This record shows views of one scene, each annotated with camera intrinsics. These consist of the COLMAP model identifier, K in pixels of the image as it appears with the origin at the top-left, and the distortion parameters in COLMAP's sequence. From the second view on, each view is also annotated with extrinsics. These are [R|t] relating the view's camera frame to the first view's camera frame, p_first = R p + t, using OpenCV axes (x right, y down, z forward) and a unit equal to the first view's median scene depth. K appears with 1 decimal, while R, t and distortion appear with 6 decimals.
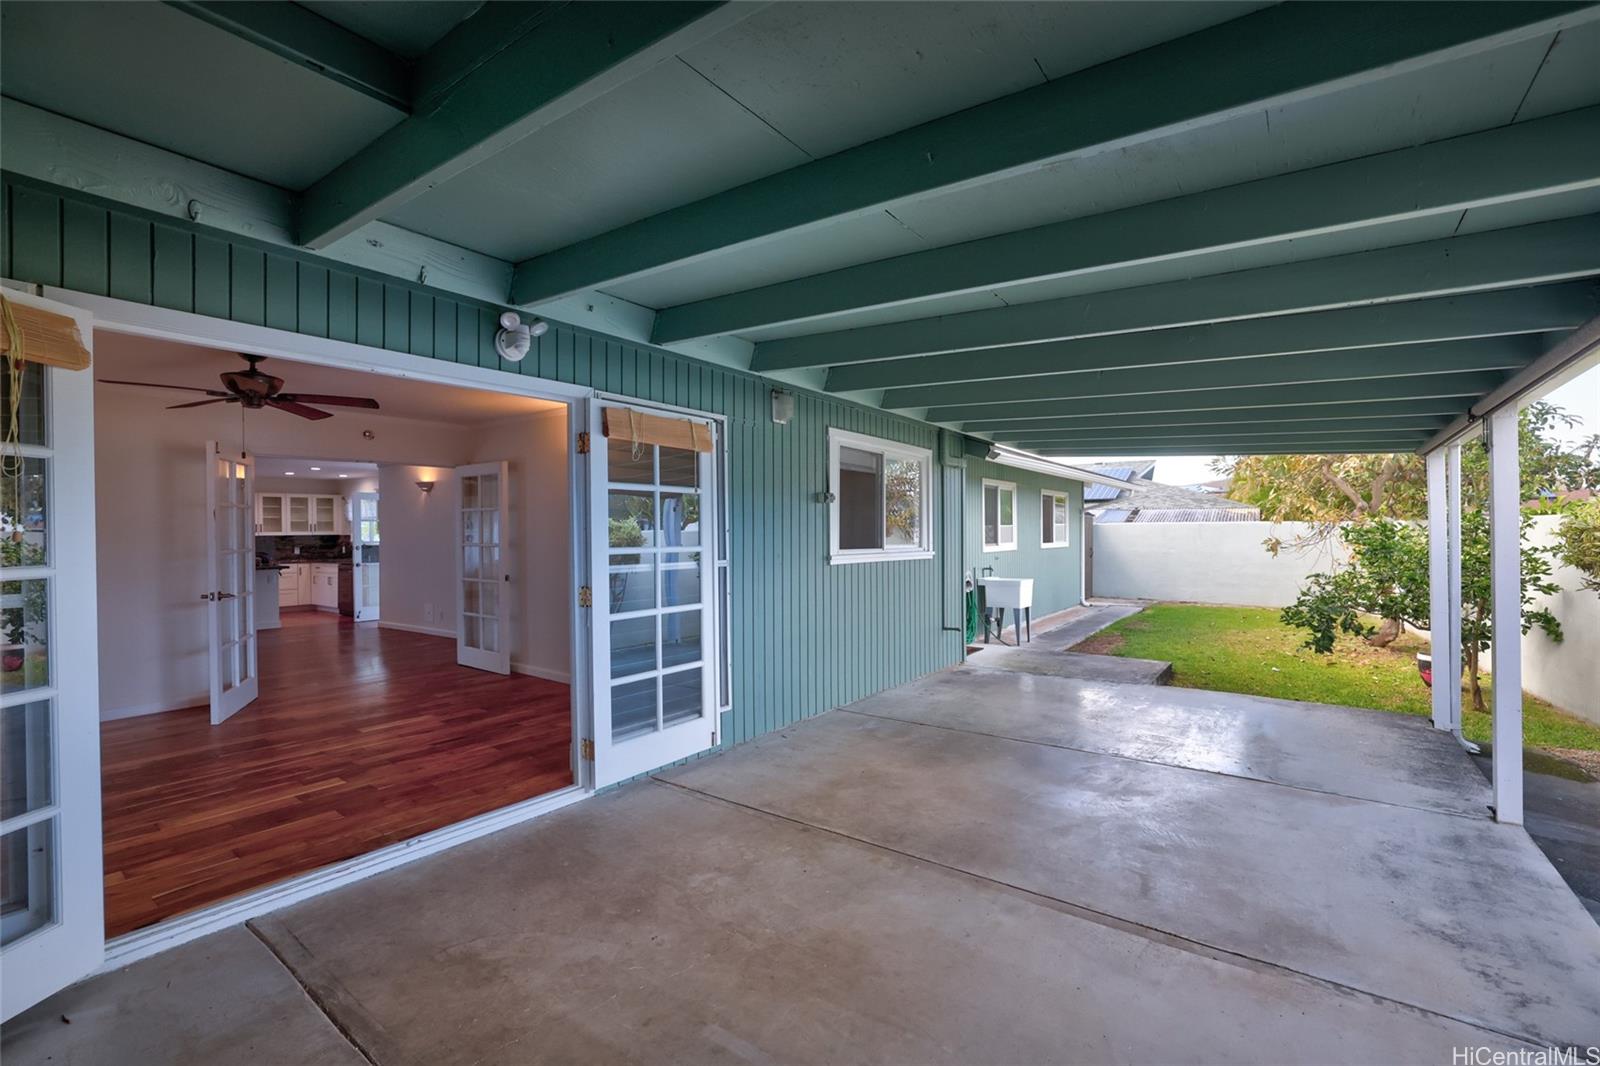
lens RADIAL K [[711.3, 0, 803.7], [0, 711.3, 535.4], [0, 0, 1]] dist [-0.035176, 0.000037]
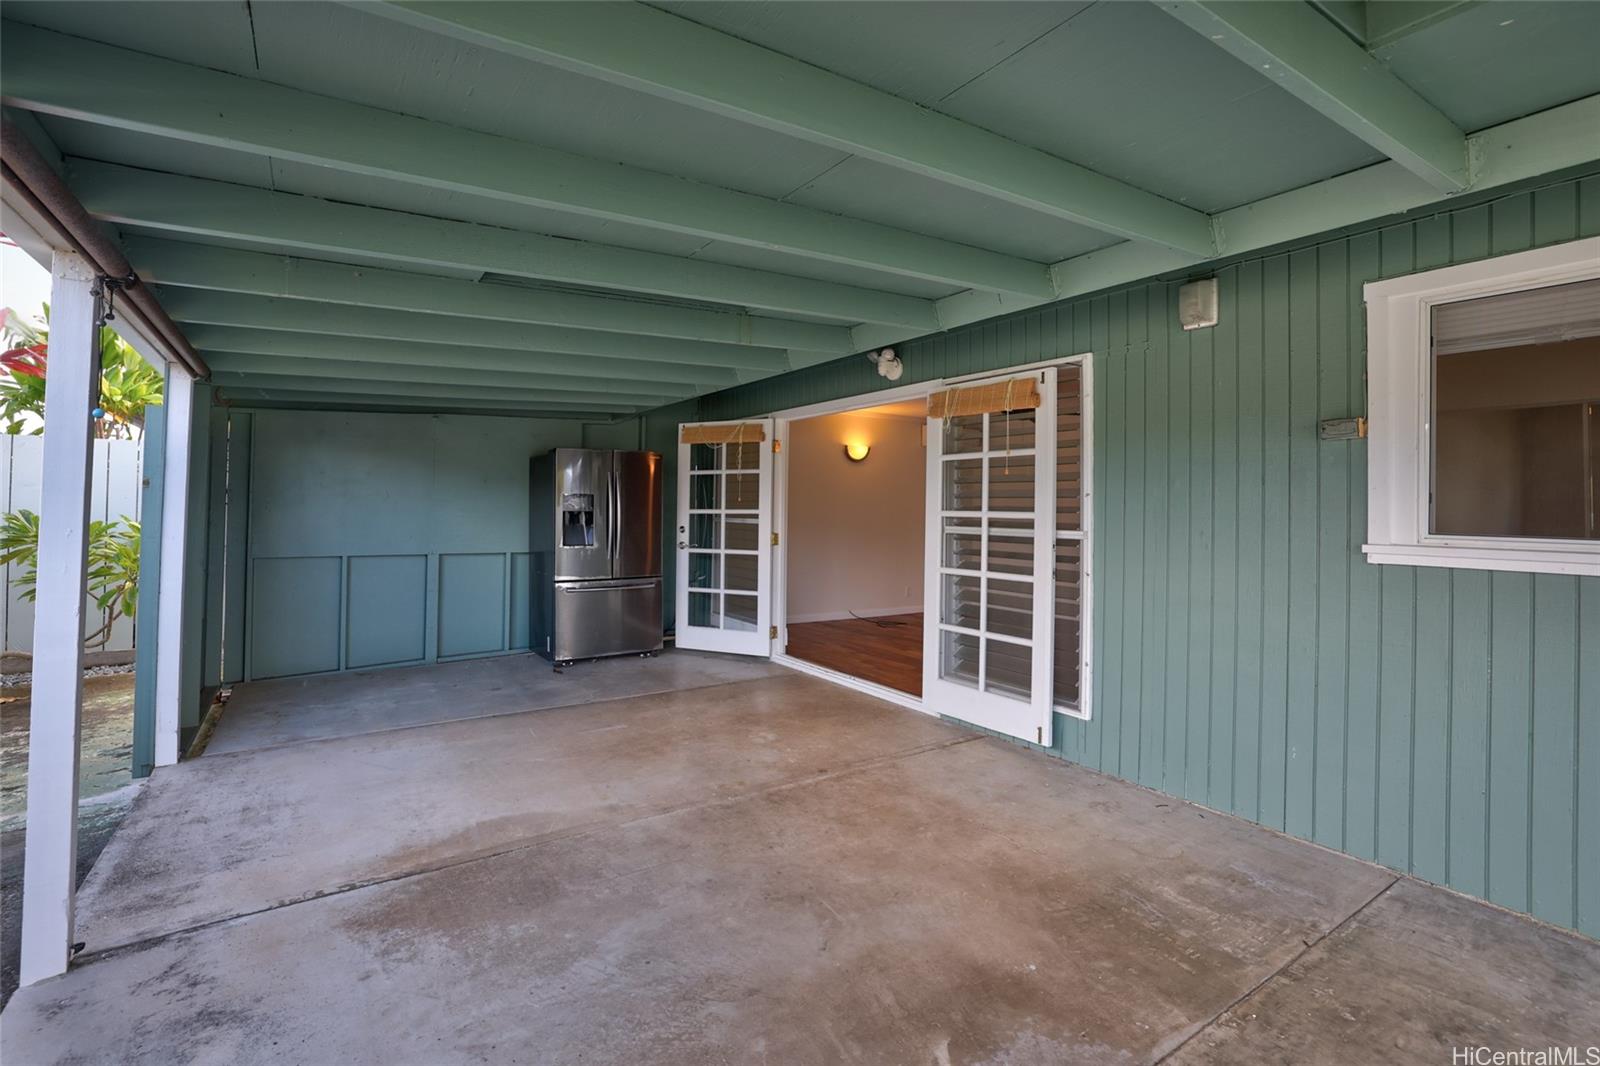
lens RADIAL K [[711.3, 0, 800.3], [0, 711.3, 499.4], [0, 0, 1]] dist [-0.035176, 0.000037]
pose [[-0.328103, -0.010510, -0.944584, 0.842039], [-0.016496, 0.999849, -0.005396, 0.008444], [0.944498, 0.013811, -0.328227, 1.071109]]
